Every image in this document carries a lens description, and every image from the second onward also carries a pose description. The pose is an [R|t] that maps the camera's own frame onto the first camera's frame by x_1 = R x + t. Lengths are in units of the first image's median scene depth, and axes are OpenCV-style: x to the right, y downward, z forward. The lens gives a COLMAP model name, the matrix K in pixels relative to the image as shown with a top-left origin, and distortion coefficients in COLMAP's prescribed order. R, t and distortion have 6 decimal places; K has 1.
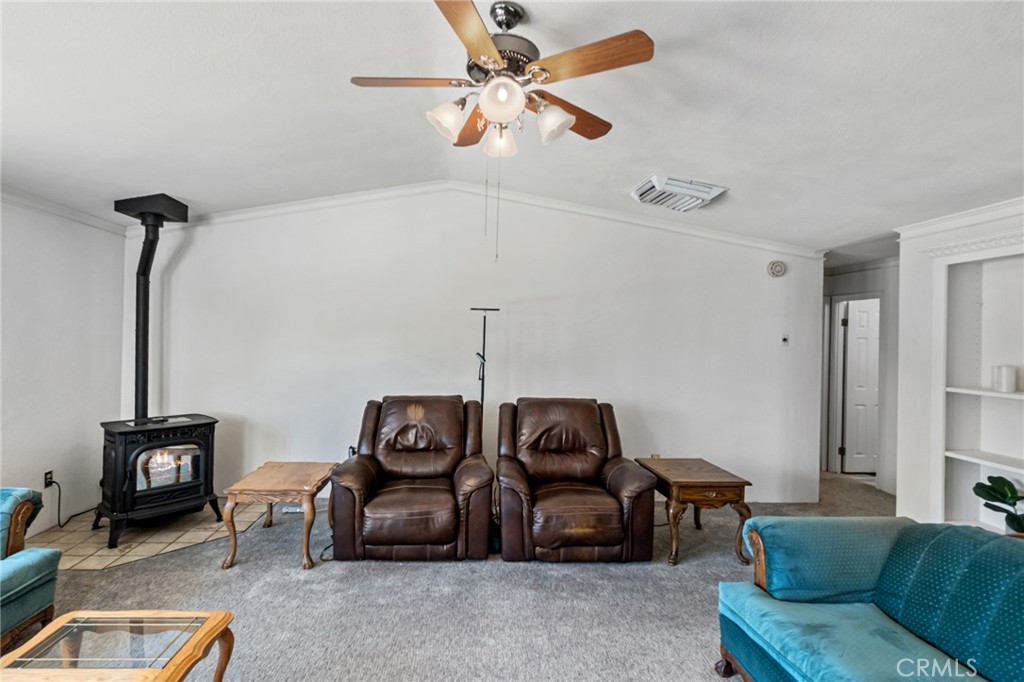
lens RADIAL K [[506.2, 0, 511.9], [0, 506.2, 343.0], [0, 0, 1]] dist [-0.004117, -0.000715]
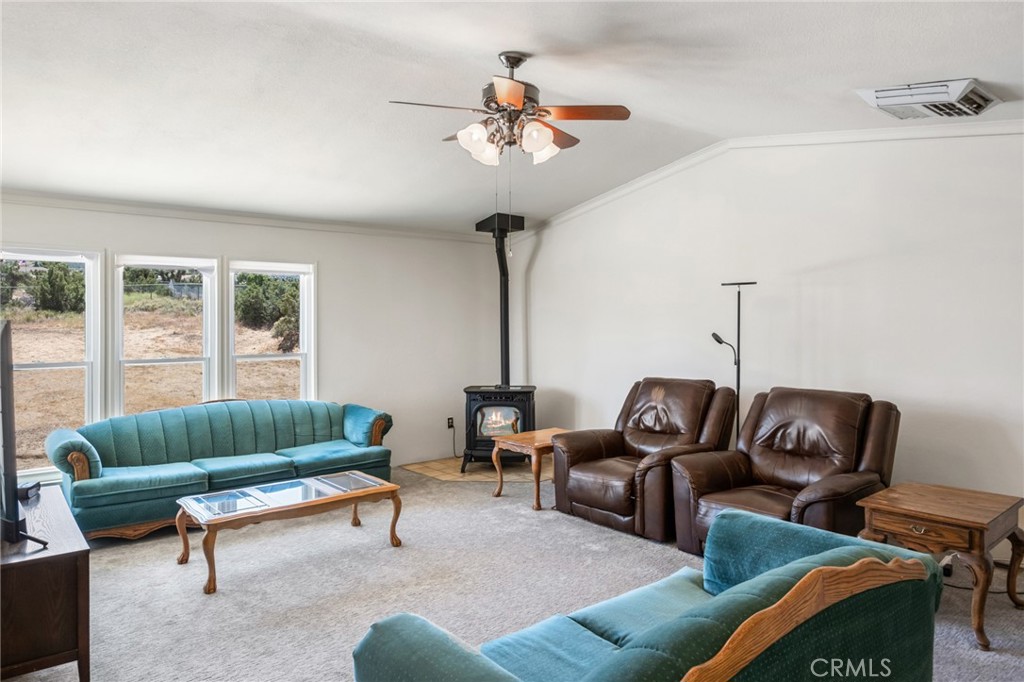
lens RADIAL K [[670.4, 0, 513.1], [0, 670.4, 337.1], [0, 0, 1]] dist [0.002527, -0.000712]
pose [[0.598262, -0.004834, -0.801286, 0.695917], [0.007052, 0.999975, -0.000767, 0.025806], [0.801270, -0.005191, 0.598281, -0.003742]]
